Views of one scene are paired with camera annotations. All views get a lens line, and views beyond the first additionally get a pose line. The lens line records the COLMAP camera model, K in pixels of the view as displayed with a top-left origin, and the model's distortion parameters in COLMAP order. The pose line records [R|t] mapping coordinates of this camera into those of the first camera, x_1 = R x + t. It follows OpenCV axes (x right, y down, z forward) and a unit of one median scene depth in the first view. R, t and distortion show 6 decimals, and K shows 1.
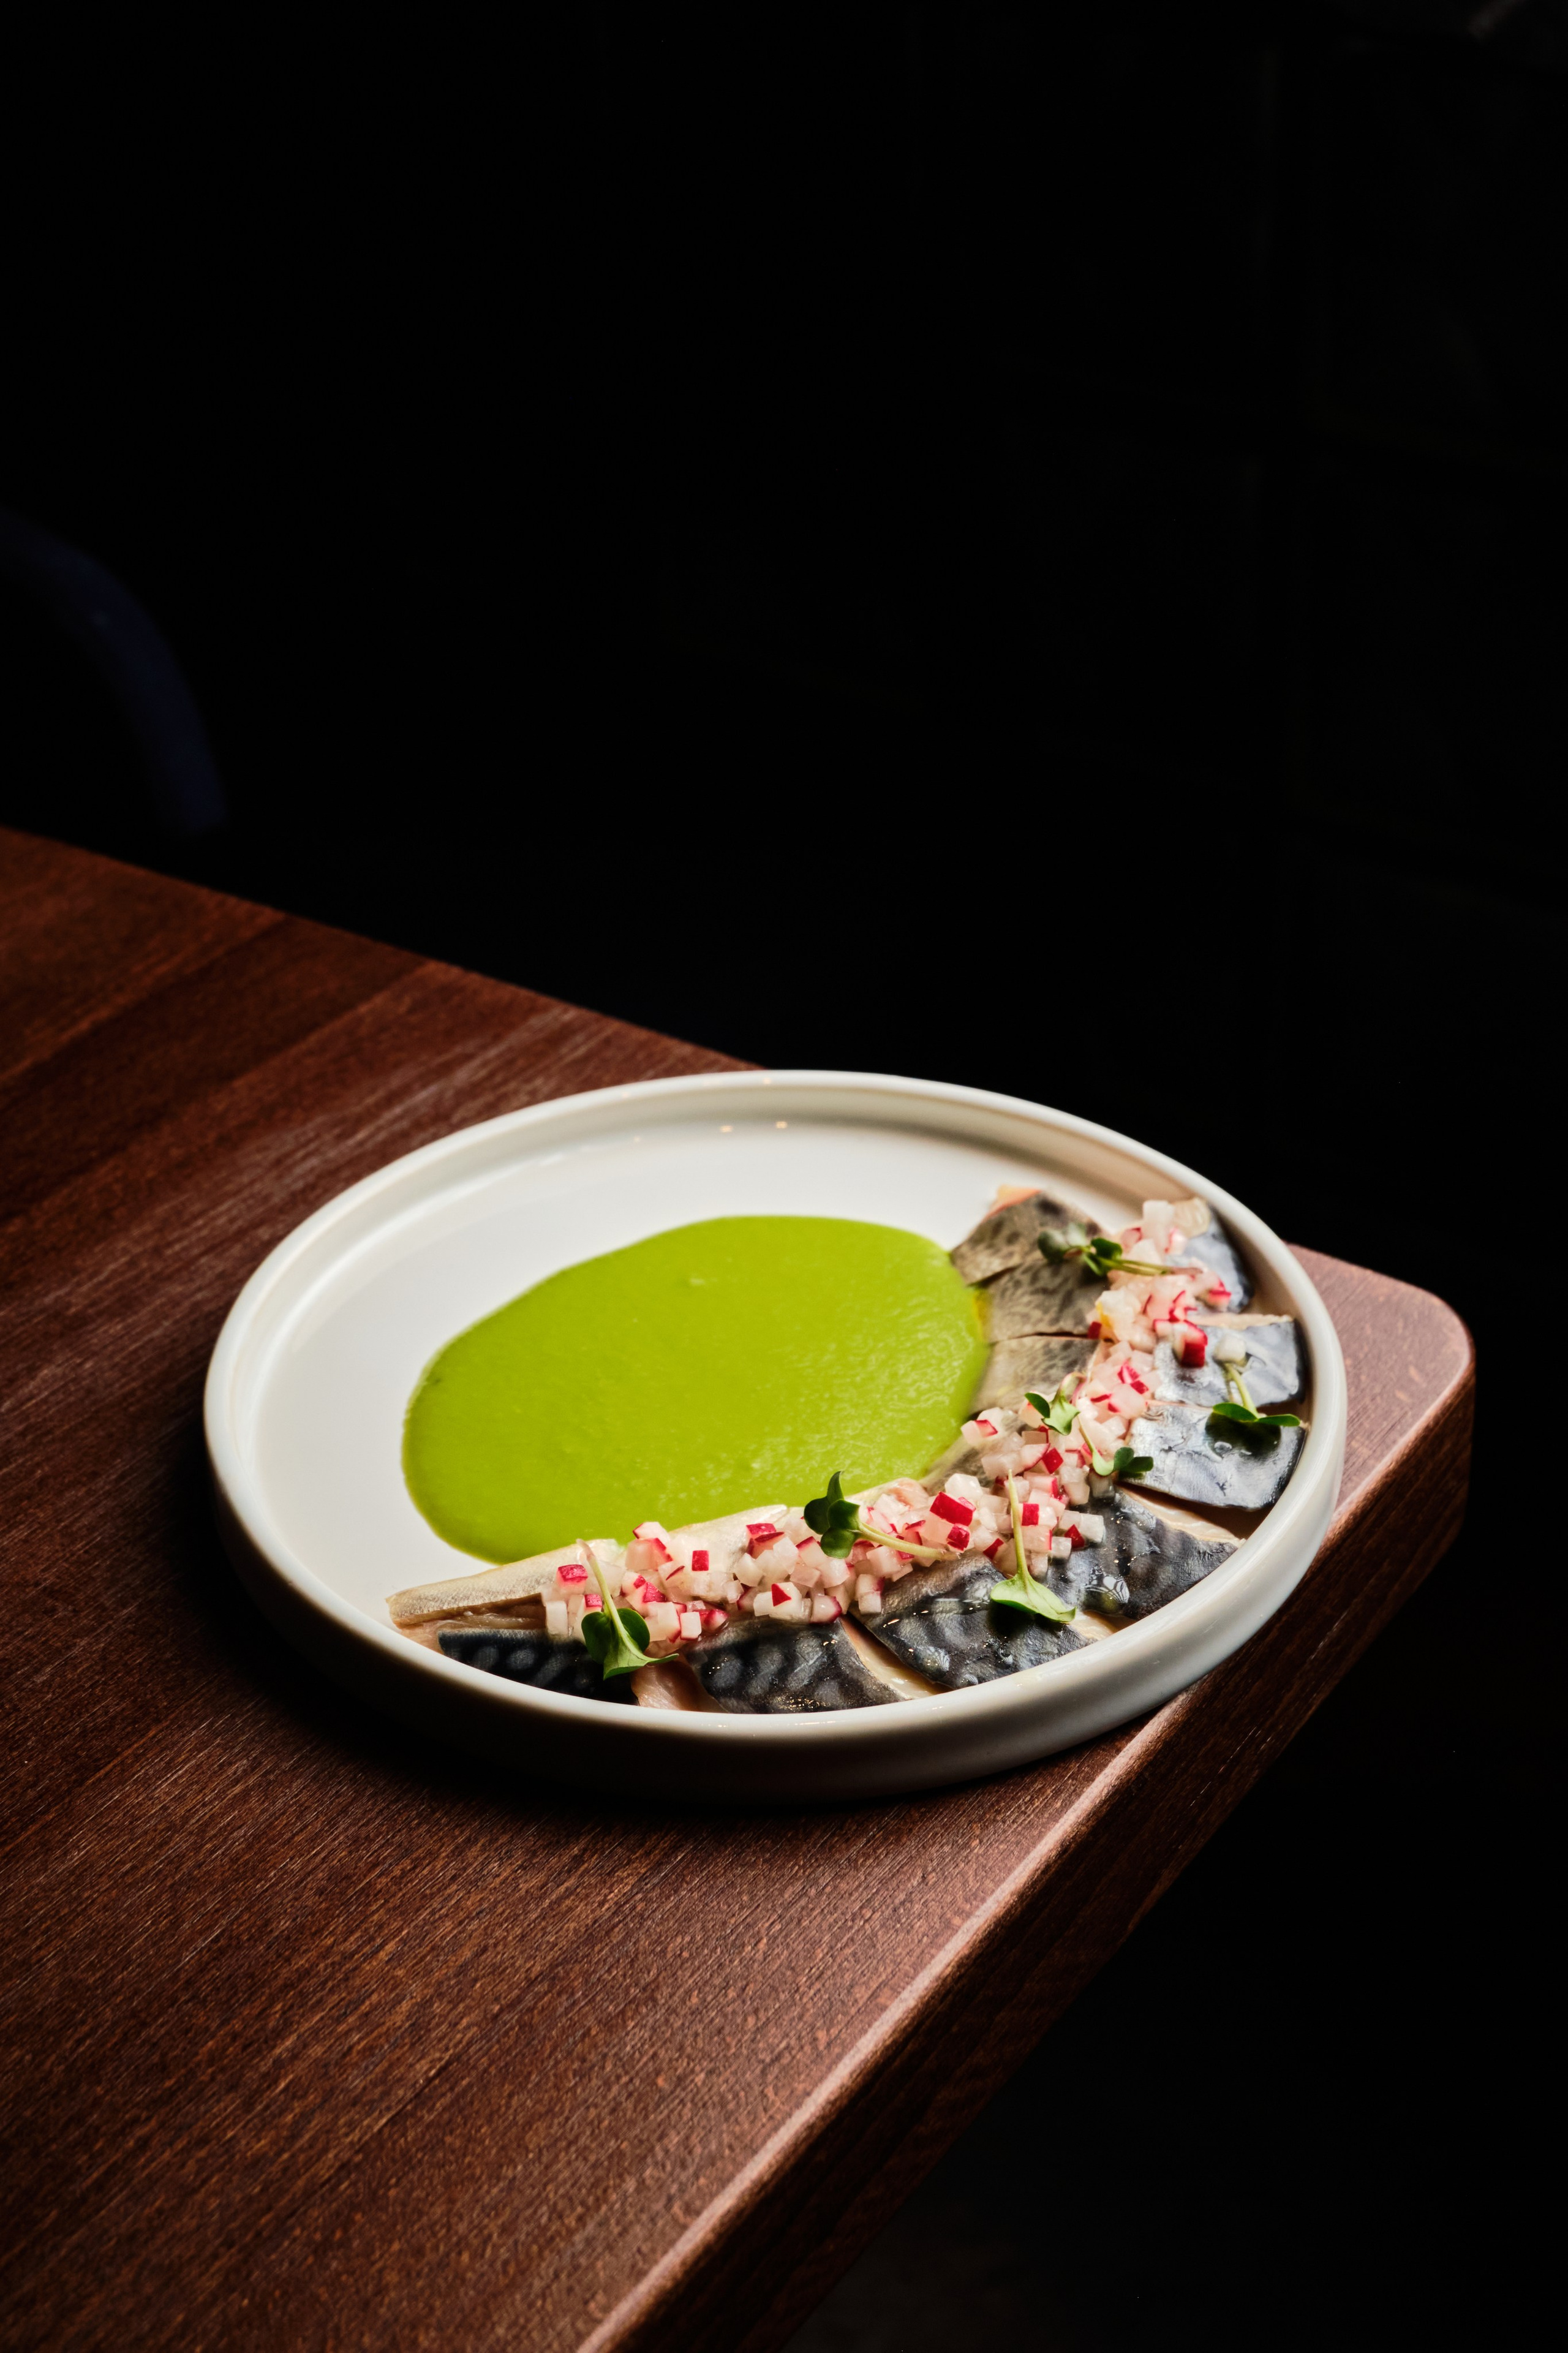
lens RADIAL K [[2767.6, 0, 766.5], [0, 2767.6, 1181.4], [0, 0, 1]] dist [-0.071049, -0.000952]
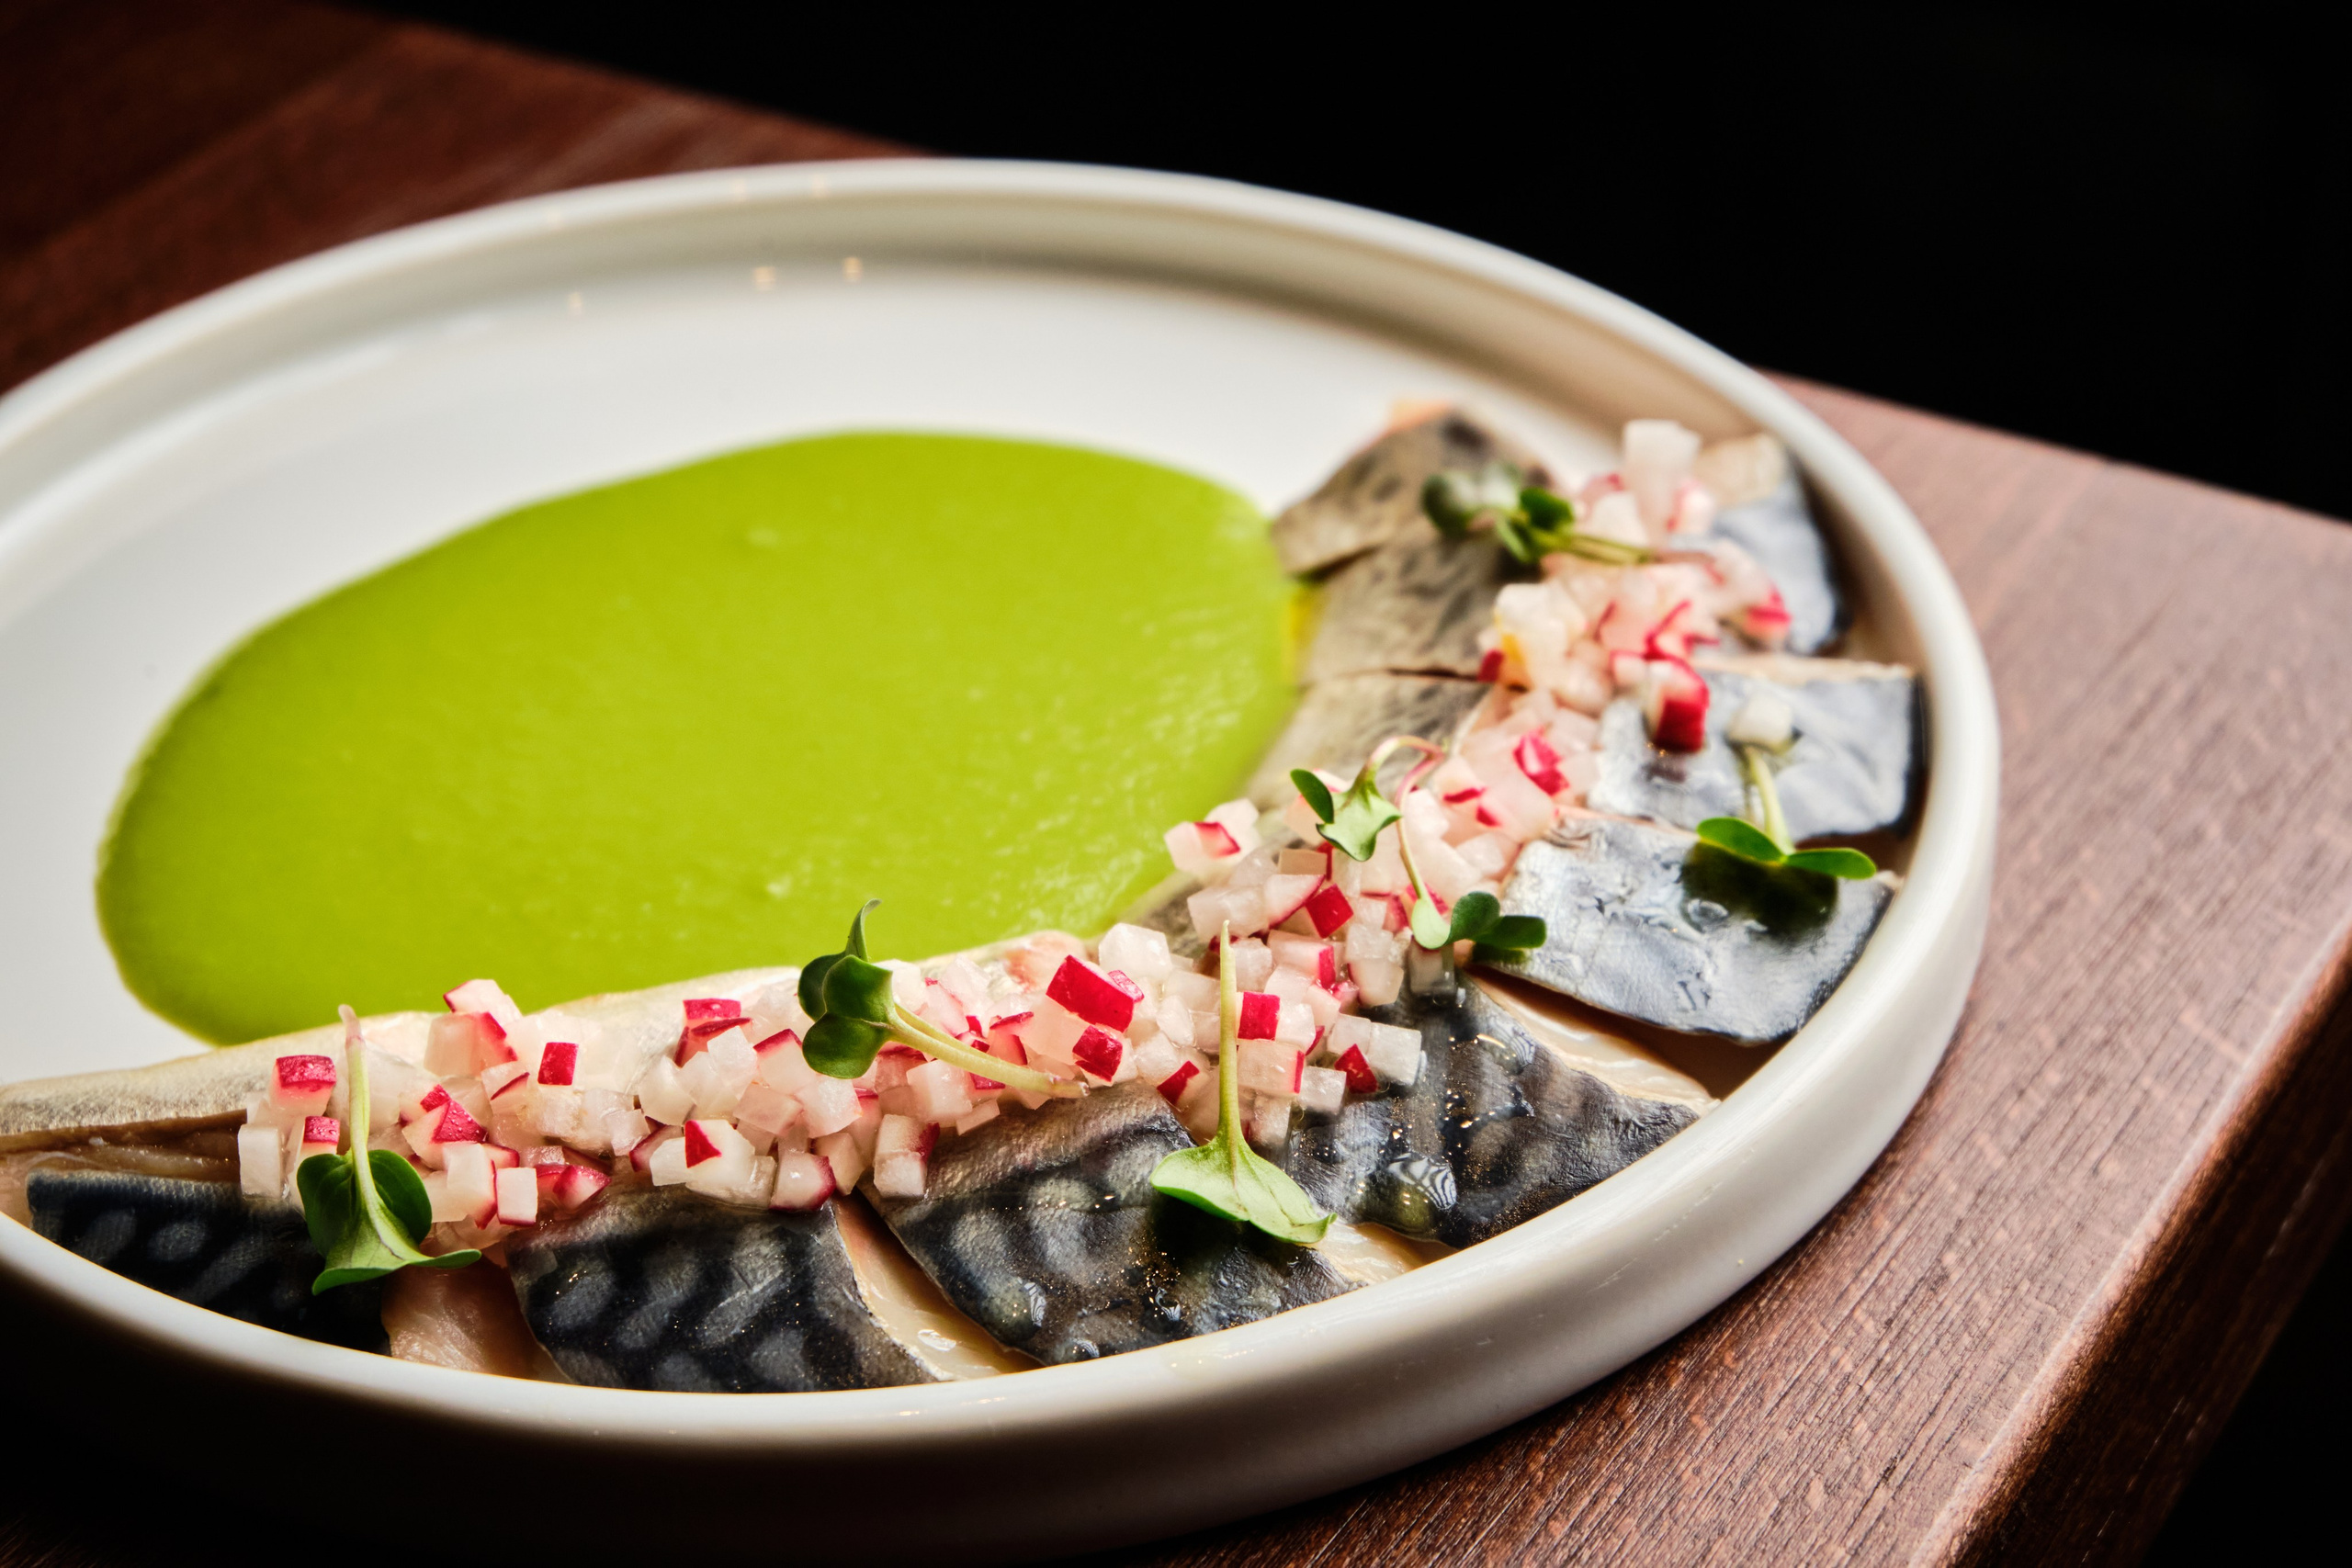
lens RADIAL K [[4646.8, 0, 914.4], [0, 4646.8, 785.1], [0, 0, 1]] dist [0.048235, 0.157907]
pose [[0.995791, 0.063723, -0.065869, 0.085340], [-0.059066, 0.995770, 0.070373, 0.026593], [0.070075, -0.066186, 0.995344, 0.190058]]
